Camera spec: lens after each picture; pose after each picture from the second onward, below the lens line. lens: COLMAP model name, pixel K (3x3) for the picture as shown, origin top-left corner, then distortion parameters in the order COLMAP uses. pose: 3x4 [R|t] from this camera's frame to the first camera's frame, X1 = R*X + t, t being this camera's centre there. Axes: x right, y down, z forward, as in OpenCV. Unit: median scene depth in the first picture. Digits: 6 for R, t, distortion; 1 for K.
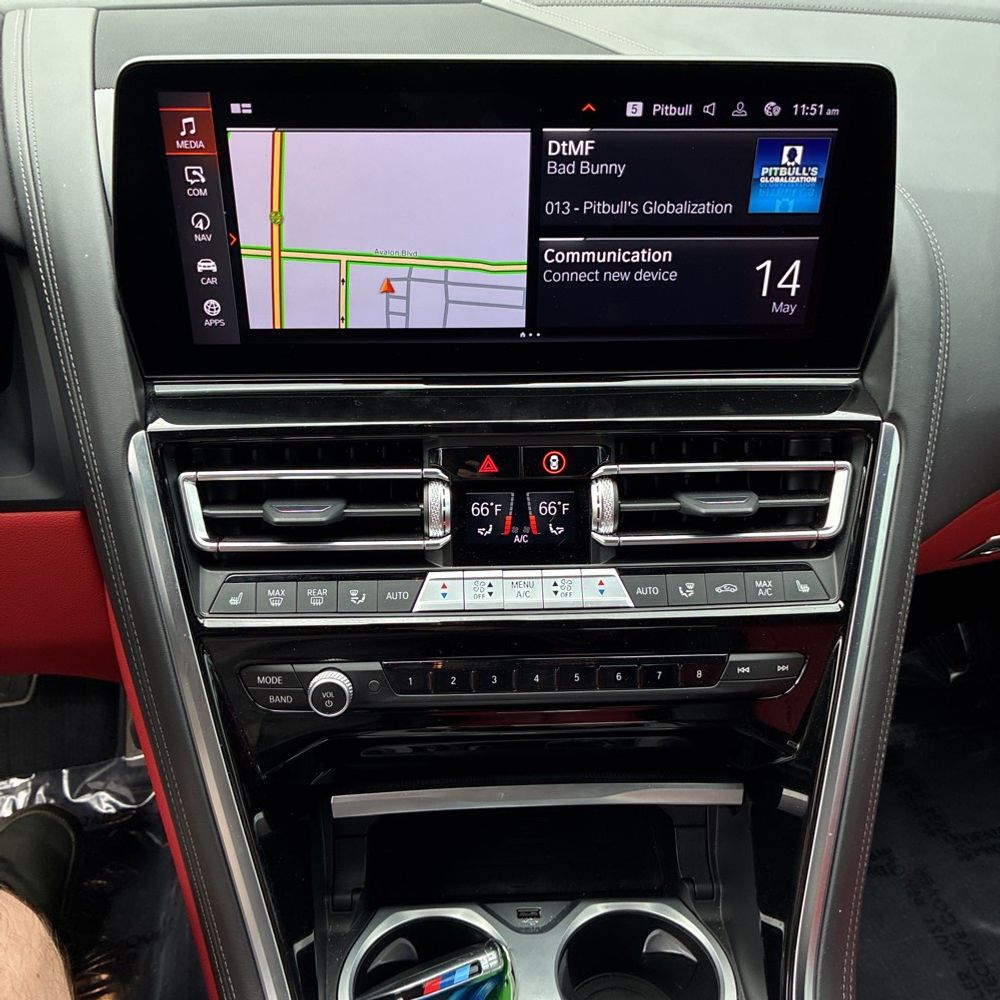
lens RADIAL K [[977.7, 0, 486.9], [0, 977.7, 483.9], [0, 0, 1]] dist [0.080122, -0.111741]
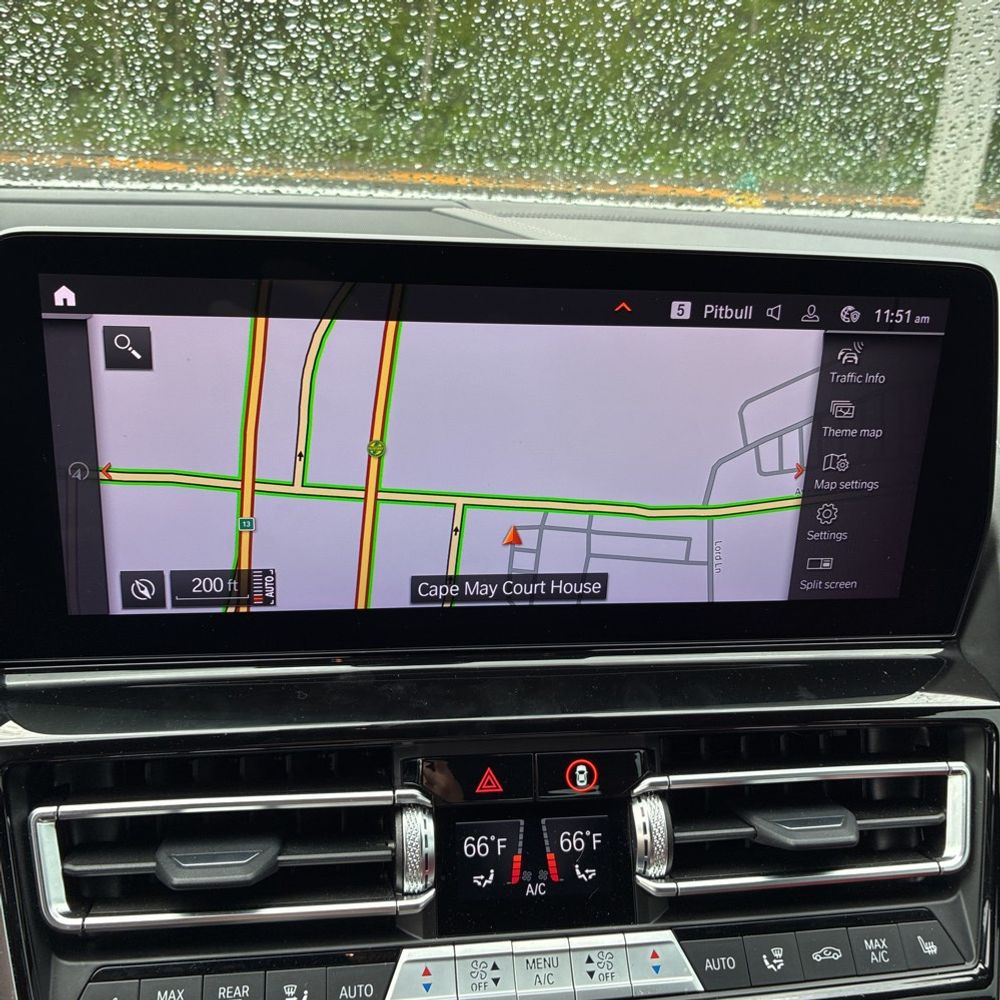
lens RADIAL K [[1014.6, 0, 492.4], [0, 1014.6, 491.1], [0, 0, 1]] dist [0.017004, -0.005231]
pose [[0.994895, 0.001068, 0.100913, -0.069055], [0.020498, 0.976961, -0.212431, -0.067493], [-0.098815, 0.213415, 0.971951, 0.244198]]
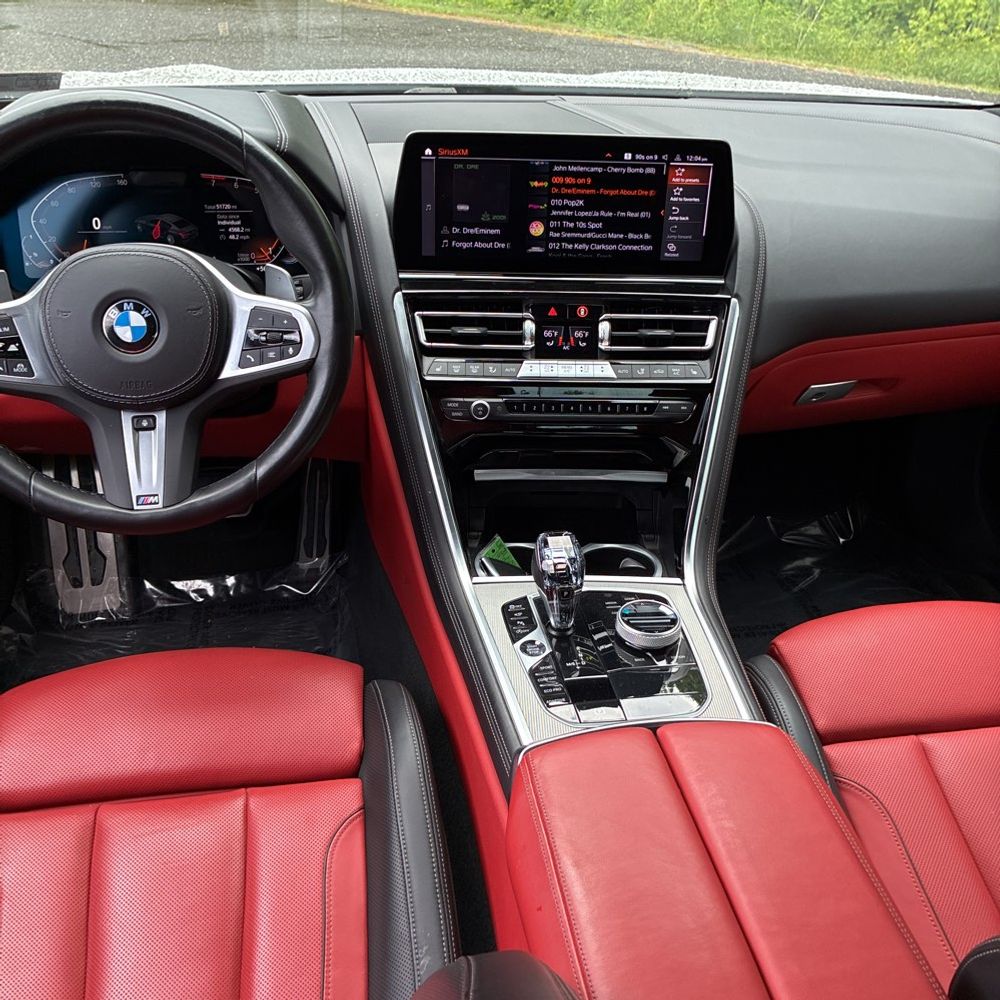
lens RADIAL K [[1006.5, 0, 511.7], [0, 1006.5, 486.1], [0, 0, 1]] dist [0.030400, -0.019514]
pose [[0.999781, 0.020727, 0.002983, -0.088137], [-0.020578, 0.998851, -0.043288, 0.468220], [-0.003877, 0.043218, 0.999058, -1.242353]]
